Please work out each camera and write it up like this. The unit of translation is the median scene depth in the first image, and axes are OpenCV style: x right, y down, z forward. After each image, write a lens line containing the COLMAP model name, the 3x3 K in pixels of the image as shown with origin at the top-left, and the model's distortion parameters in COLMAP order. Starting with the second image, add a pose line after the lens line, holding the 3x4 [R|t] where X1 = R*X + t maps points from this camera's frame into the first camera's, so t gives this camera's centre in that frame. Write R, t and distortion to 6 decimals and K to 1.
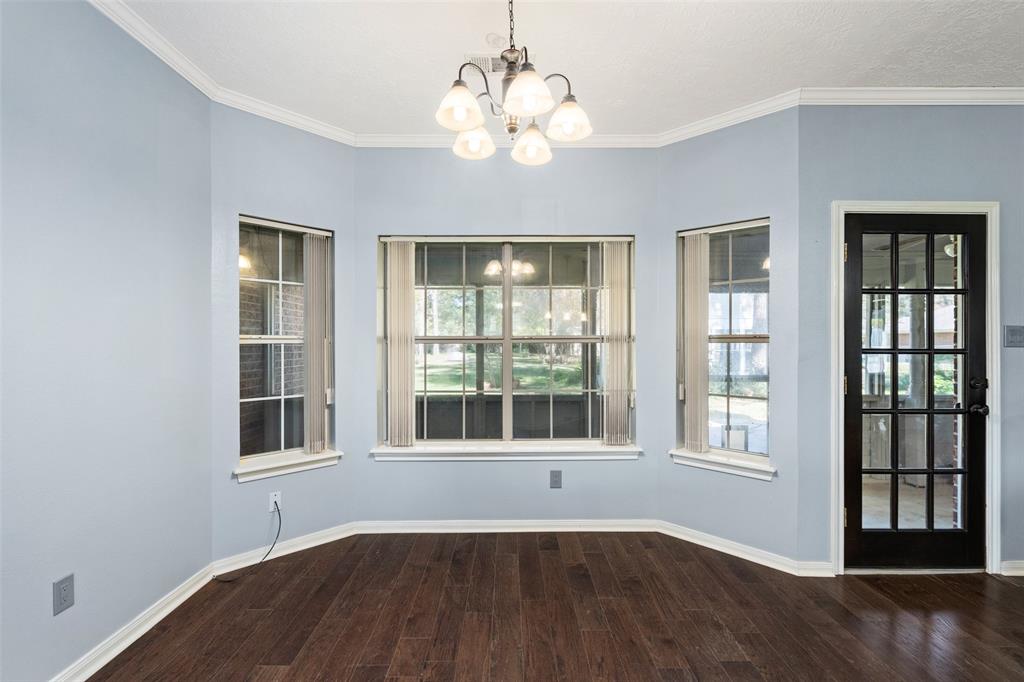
lens RADIAL K [[477.1, 0, 512.0], [0, 477.1, 341.0], [0, 0, 1]] dist [-0.002563, -0.000224]
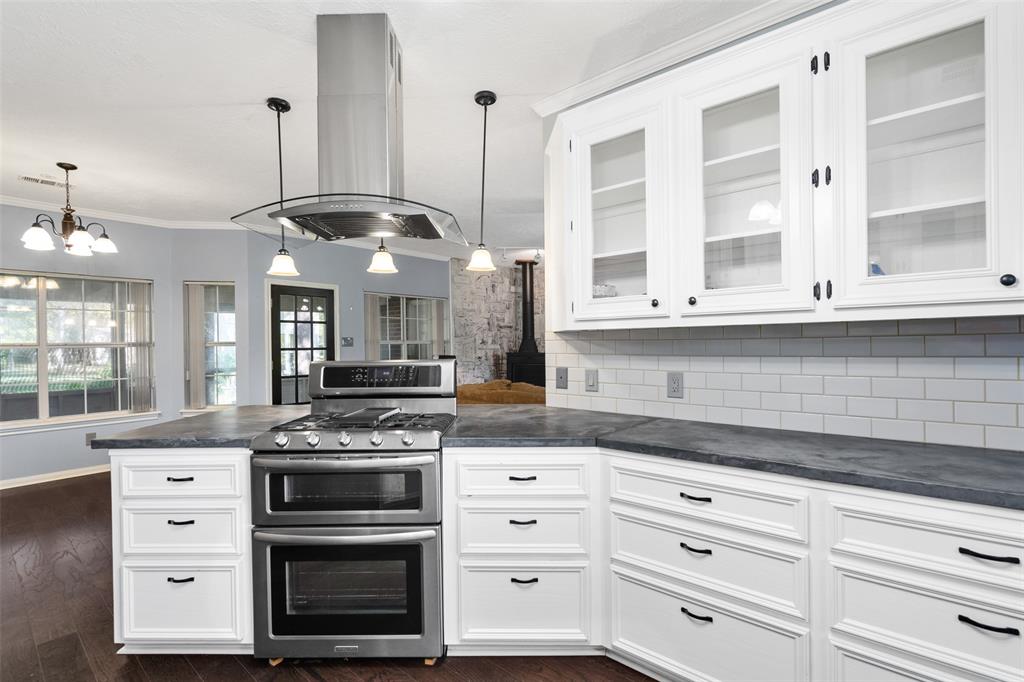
lens RADIAL K [[477.1, 0, 512.0], [0, 477.1, 341.0], [0, 0, 1]] dist [-0.002563, -0.000224]
pose [[0.661603, -0.008235, 0.749809, -0.146916], [0.011092, 0.999938, 0.001195, -0.004482], [-0.749772, 0.007526, 0.661653, -0.953330]]
